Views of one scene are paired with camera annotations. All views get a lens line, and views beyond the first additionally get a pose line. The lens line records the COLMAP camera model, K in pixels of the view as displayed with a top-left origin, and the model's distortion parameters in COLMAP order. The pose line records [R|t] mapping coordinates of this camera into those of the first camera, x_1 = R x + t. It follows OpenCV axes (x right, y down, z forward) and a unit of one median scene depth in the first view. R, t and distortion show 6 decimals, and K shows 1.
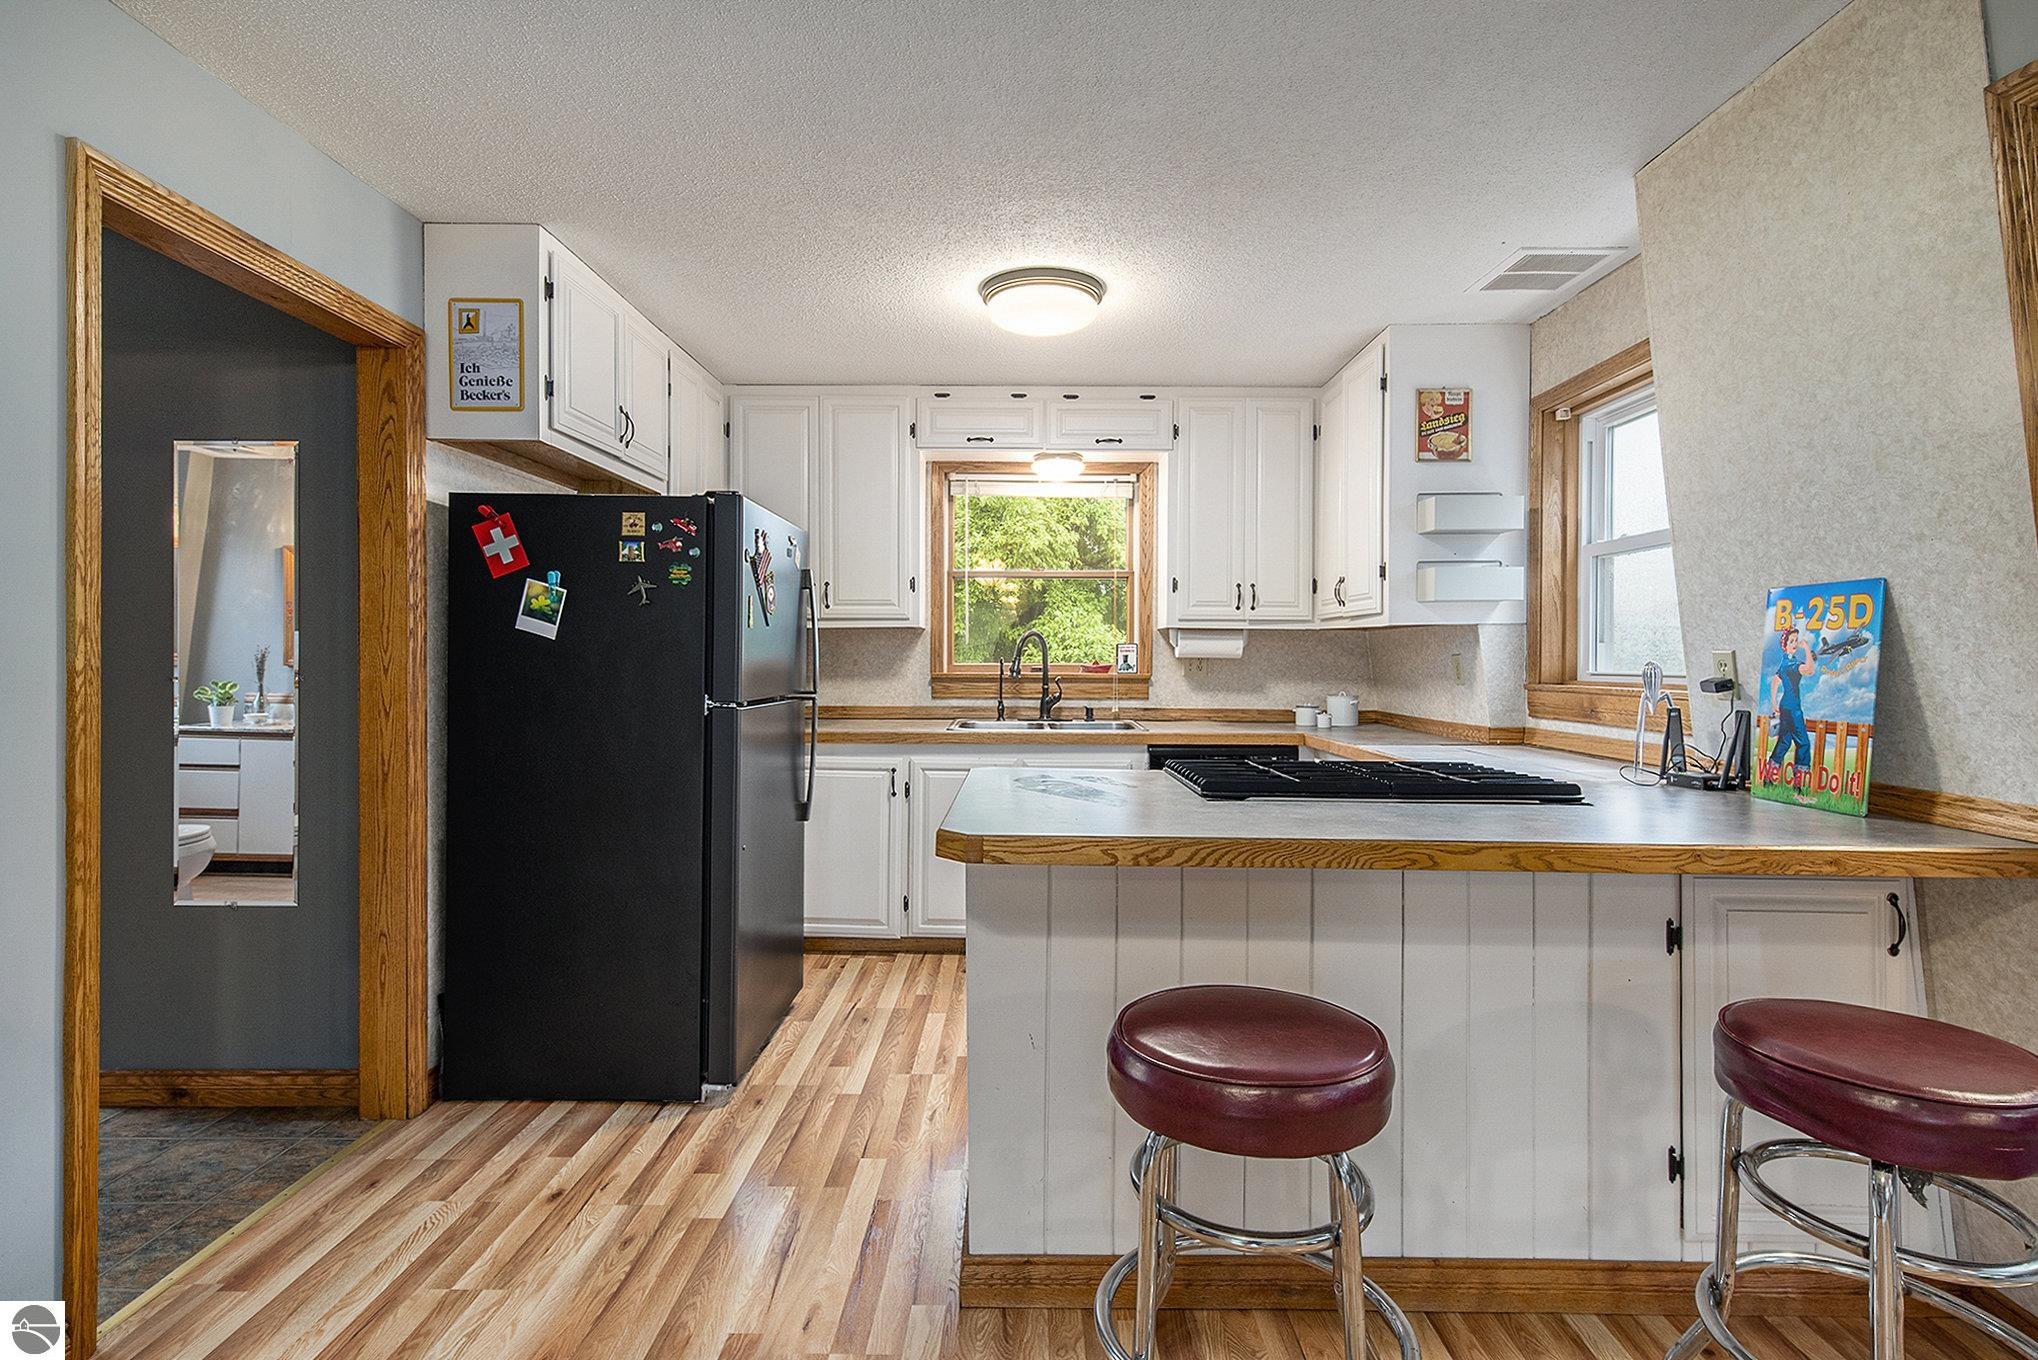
lens RADIAL K [[997.8, 0, 1016.9], [0, 997.8, 668.0], [0, 0, 1]] dist [0.005240, -0.014415]
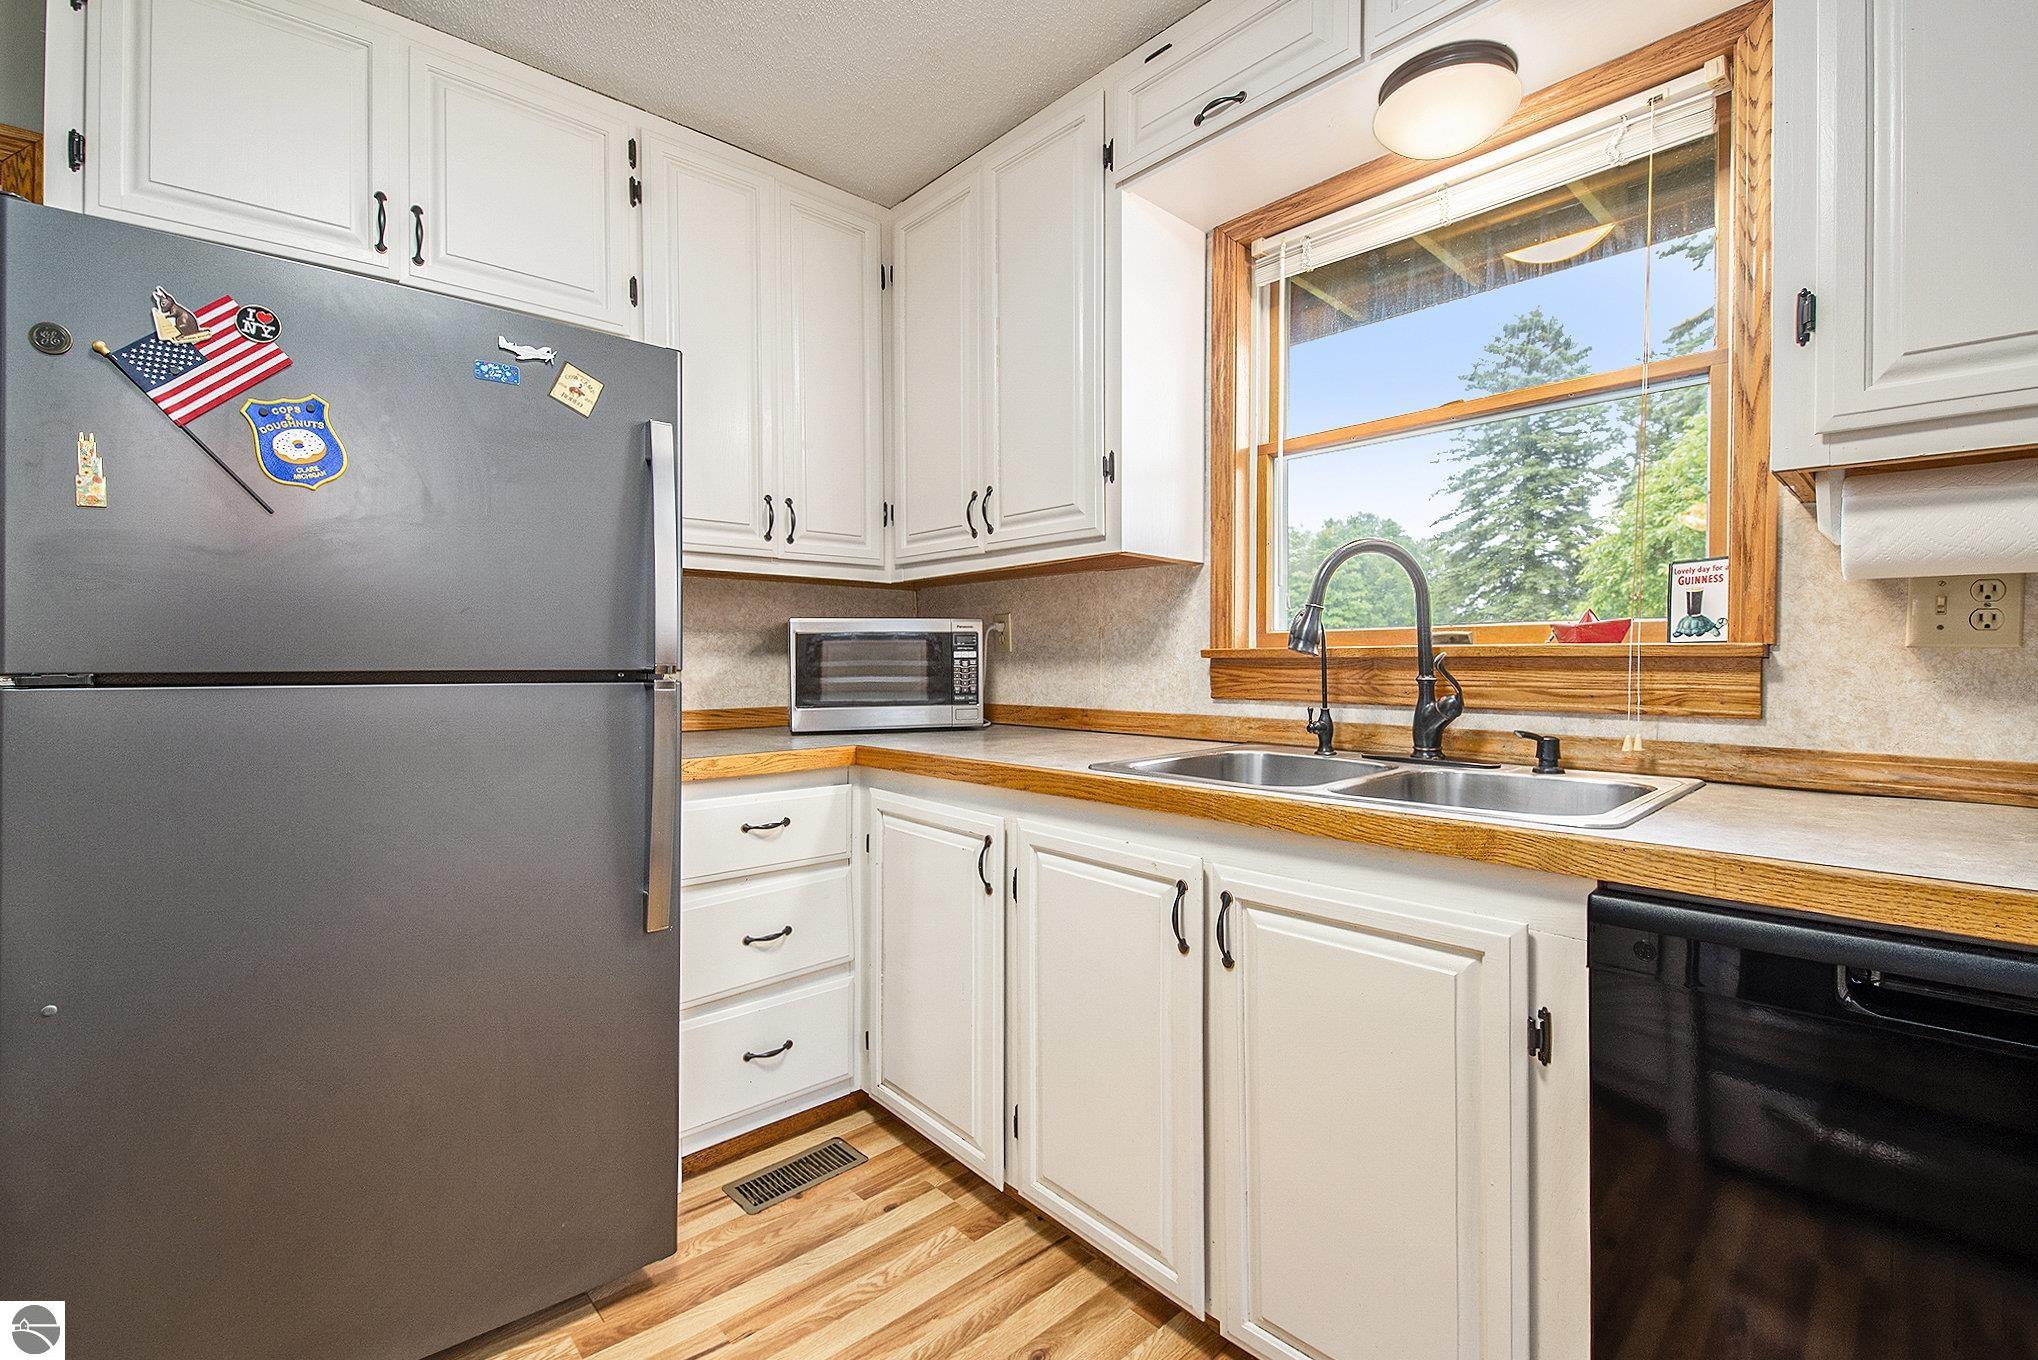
lens RADIAL K [[887.0, 0, 1013.4], [0, 887.0, 675.6], [0, 0, 1]] dist [0.002127, -0.007467]
pose [[0.688638, 0.011408, -0.725015, 0.182295], [-0.005568, 0.999930, 0.010446, 0.015675], [0.725083, -0.003157, 0.688654, 0.660539]]
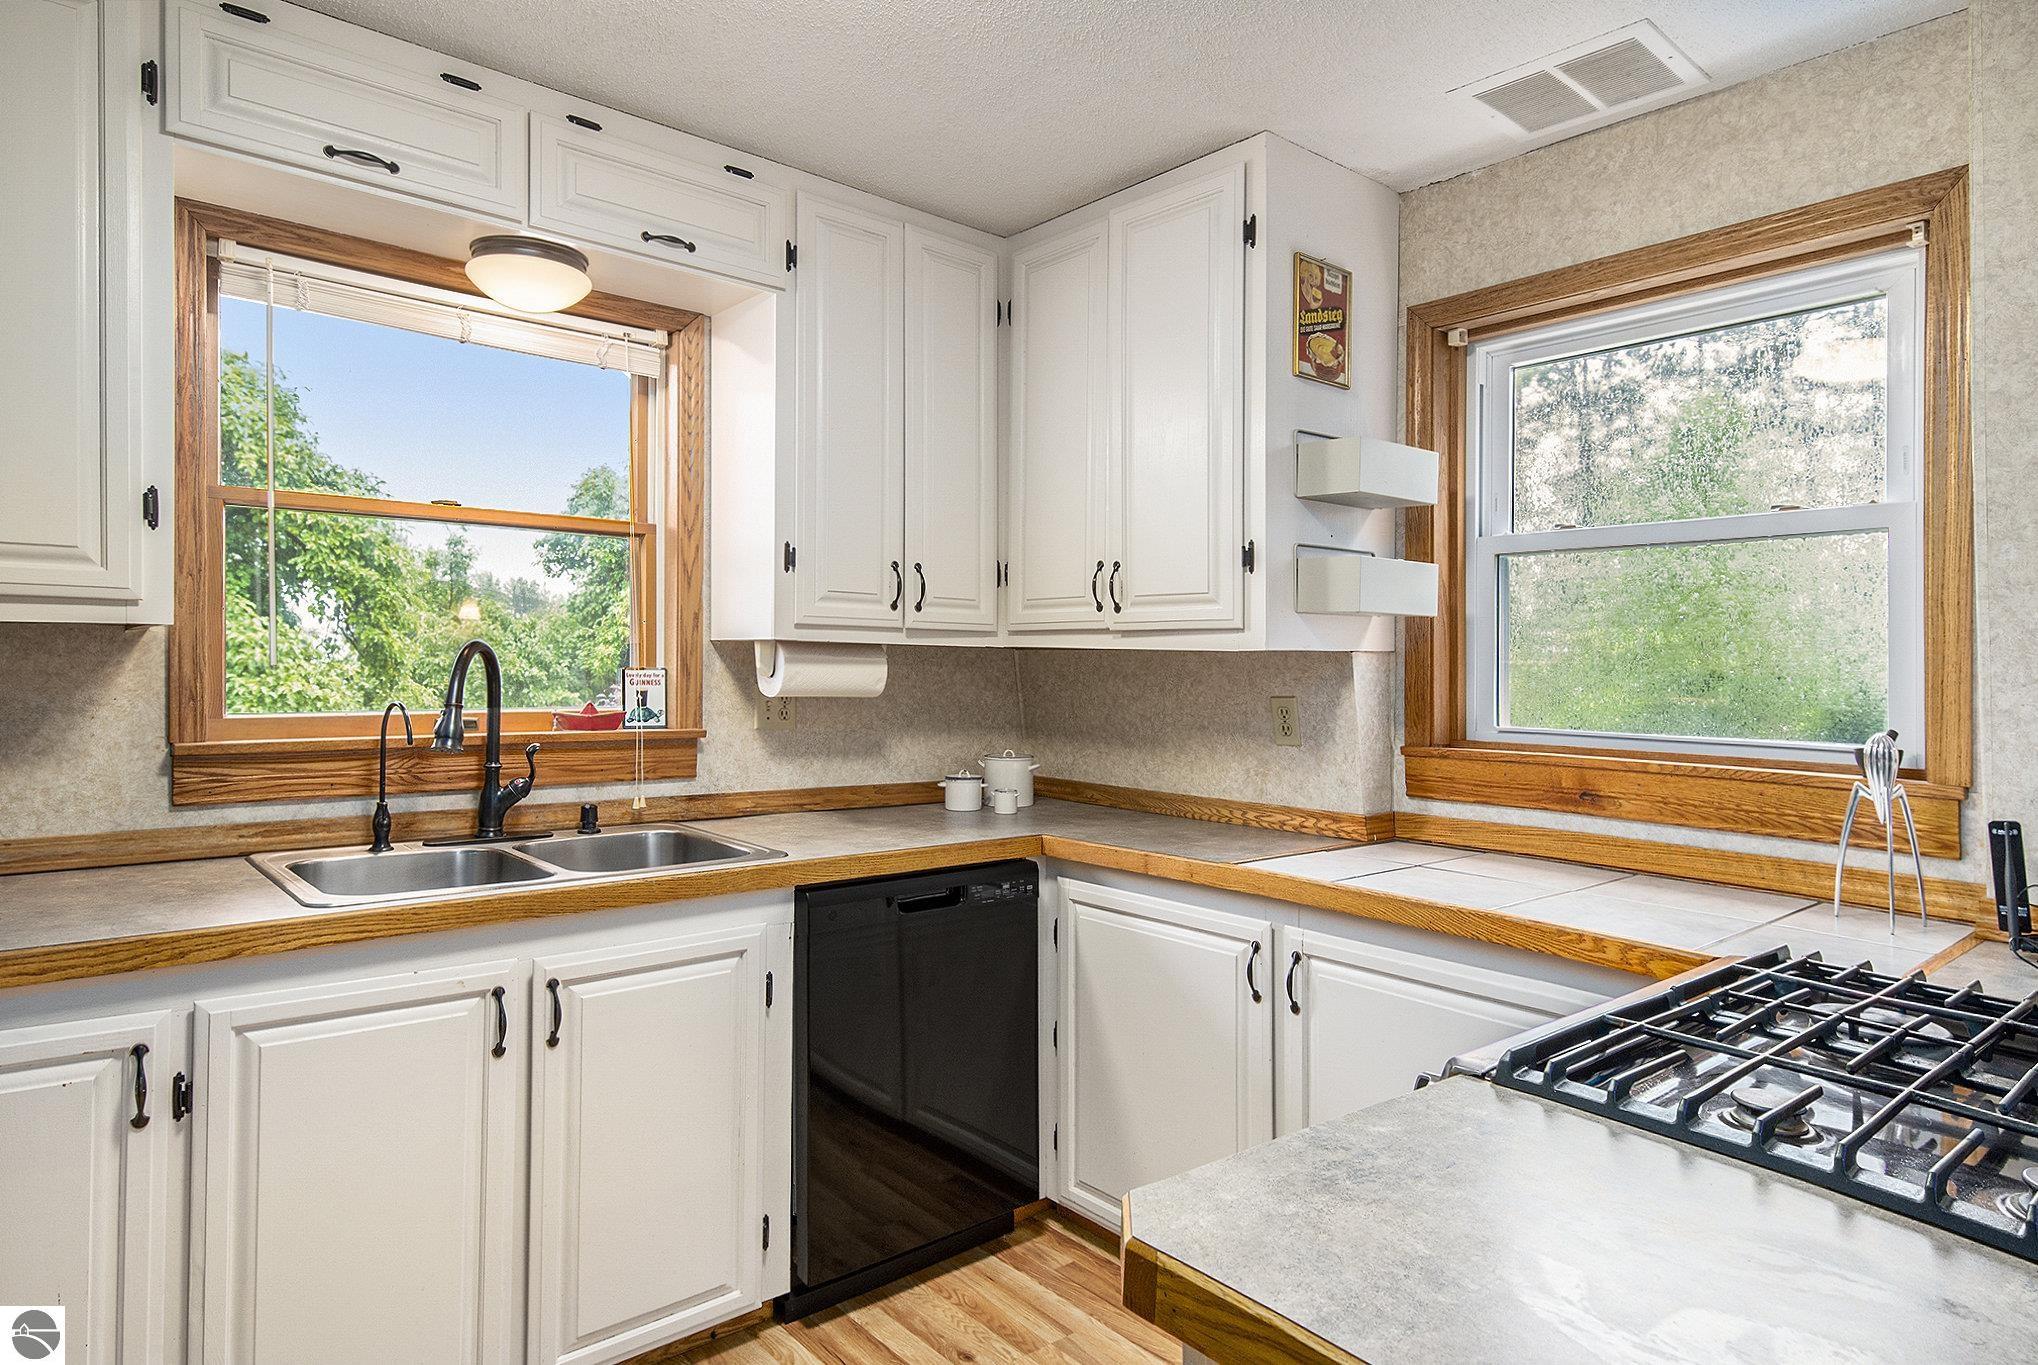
lens RADIAL K [[1188.3, 0, 990.9], [0, 1188.3, 671.5], [0, 0, 1]] dist [0.005170, 0.000051]
pose [[0.758435, 0.001605, 0.651747, -0.156221], [-0.004077, 0.999989, 0.002281, -0.026246], [-0.651736, -0.004387, 0.758433, 0.470324]]
